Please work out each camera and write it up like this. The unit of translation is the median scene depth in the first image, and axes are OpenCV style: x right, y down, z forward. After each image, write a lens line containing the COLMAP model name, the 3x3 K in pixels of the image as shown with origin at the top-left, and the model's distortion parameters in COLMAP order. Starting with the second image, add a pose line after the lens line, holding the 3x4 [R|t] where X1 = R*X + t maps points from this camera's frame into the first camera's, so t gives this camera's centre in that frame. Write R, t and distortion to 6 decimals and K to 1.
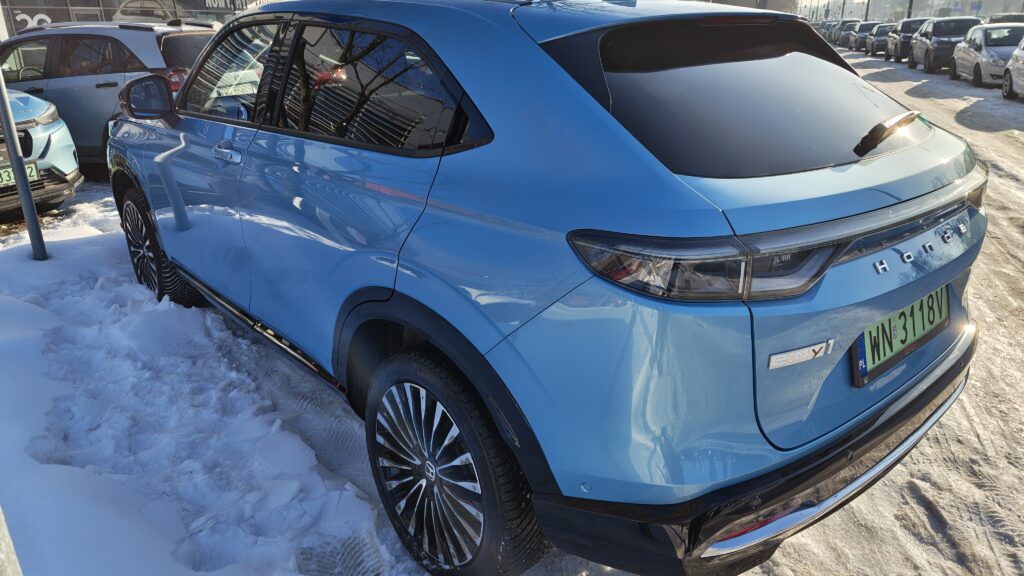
lens RADIAL K [[711.5, 0, 515.9], [0, 711.5, 292.1], [0, 0, 1]] dist [0.026562, -0.004169]
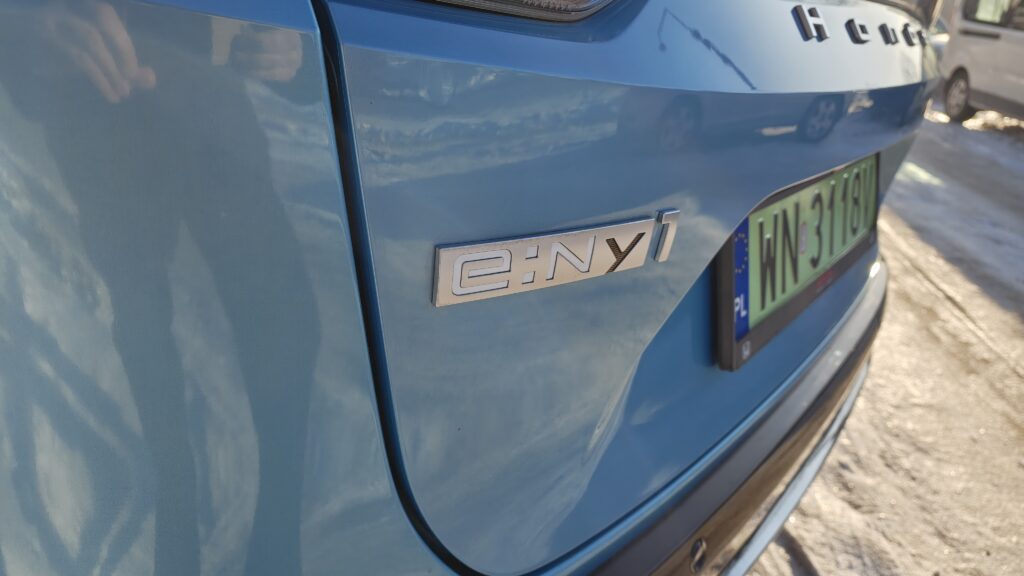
lens RADIAL K [[711.5, 0, 515.9], [0, 711.5, 292.1], [0, 0, 1]] dist [0.026562, -0.004169]
pose [[0.975080, 0.022134, 0.220745, 0.266133], [-0.033070, 0.998395, 0.045970, 0.073873], [-0.219373, -0.052124, 0.974248, 0.615129]]
